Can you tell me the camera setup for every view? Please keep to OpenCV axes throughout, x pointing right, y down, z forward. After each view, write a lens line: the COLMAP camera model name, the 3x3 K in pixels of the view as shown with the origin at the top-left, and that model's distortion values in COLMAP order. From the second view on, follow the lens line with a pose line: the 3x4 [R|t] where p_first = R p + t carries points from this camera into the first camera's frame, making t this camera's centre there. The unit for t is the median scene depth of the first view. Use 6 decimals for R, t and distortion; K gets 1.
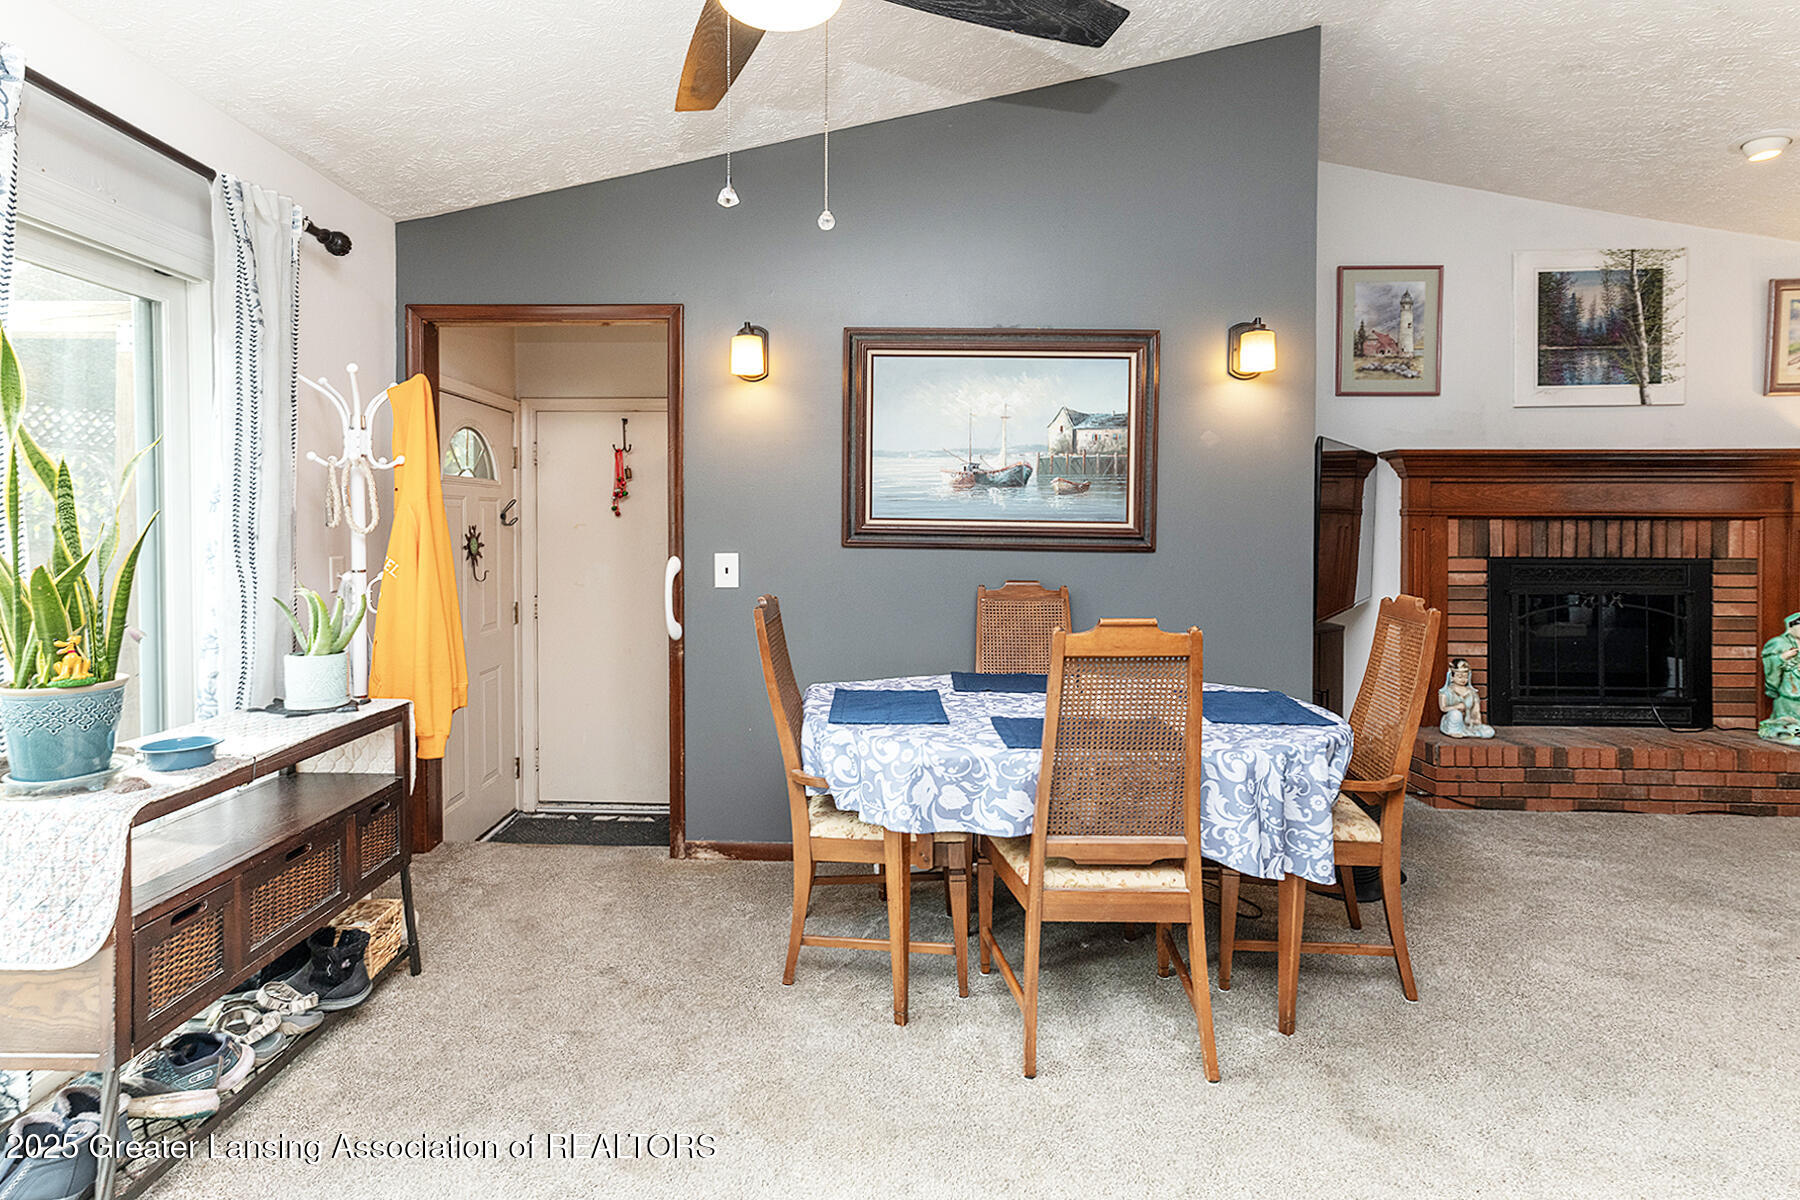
lens RADIAL K [[852.0, 0, 900.8], [0, 852.0, 531.7], [0, 0, 1]] dist [-0.030720, 0.030929]
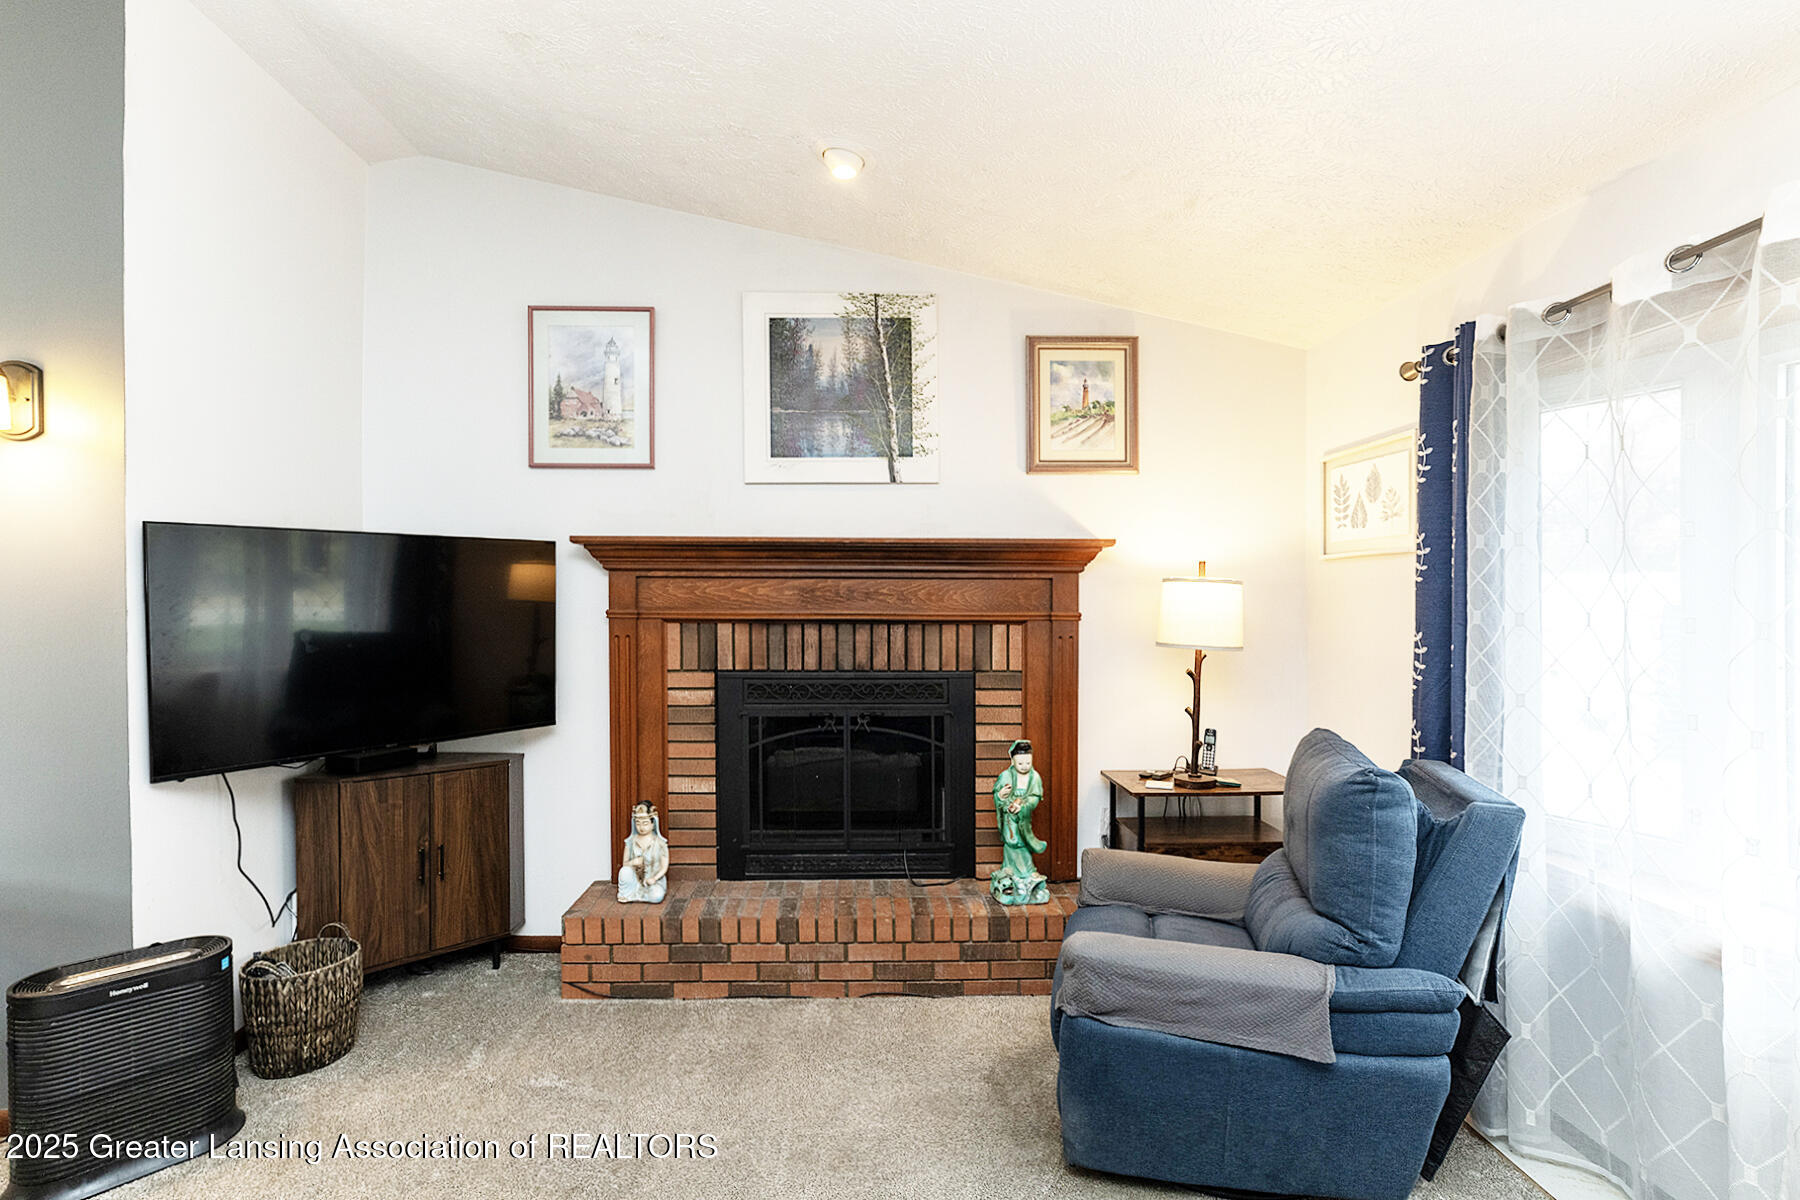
lens RADIAL K [[903.3, 0, 872.7], [0, 903.3, 580.7], [0, 0, 1]] dist [-0.036364, 0.038399]
pose [[0.997472, 0.001040, 0.071047, 0.797655], [0.000120, 0.999867, -0.016329, -0.041520], [-0.071055, 0.016296, 0.997339, 0.138337]]
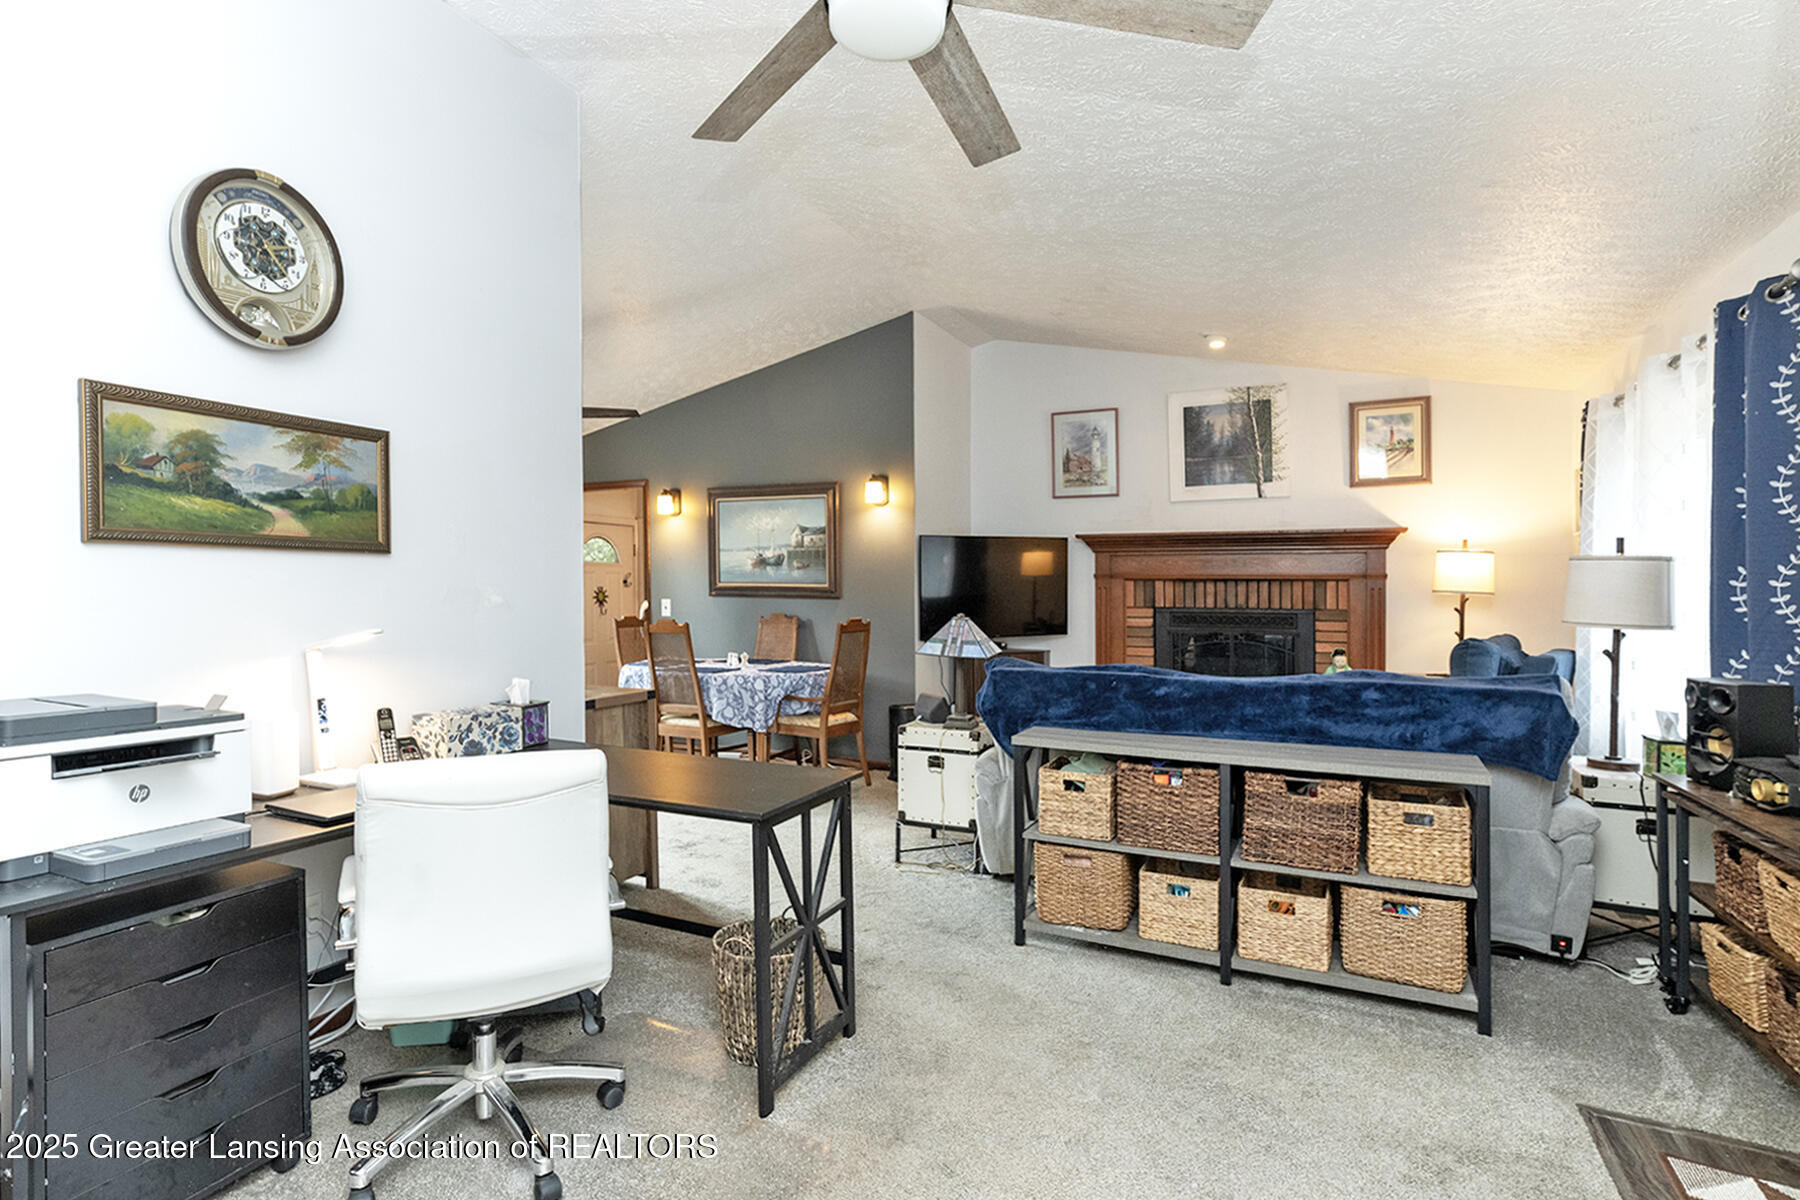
lens RADIAL K [[903.3, 0, 872.7], [0, 903.3, 580.7], [0, 0, 1]] dist [-0.036364, 0.038399]
pose [[0.905957, -0.003115, -0.423358, 0.926275], [-0.001719, 0.999938, -0.011035, 0.002593], [0.423366, 0.010725, 0.905895, -0.594463]]
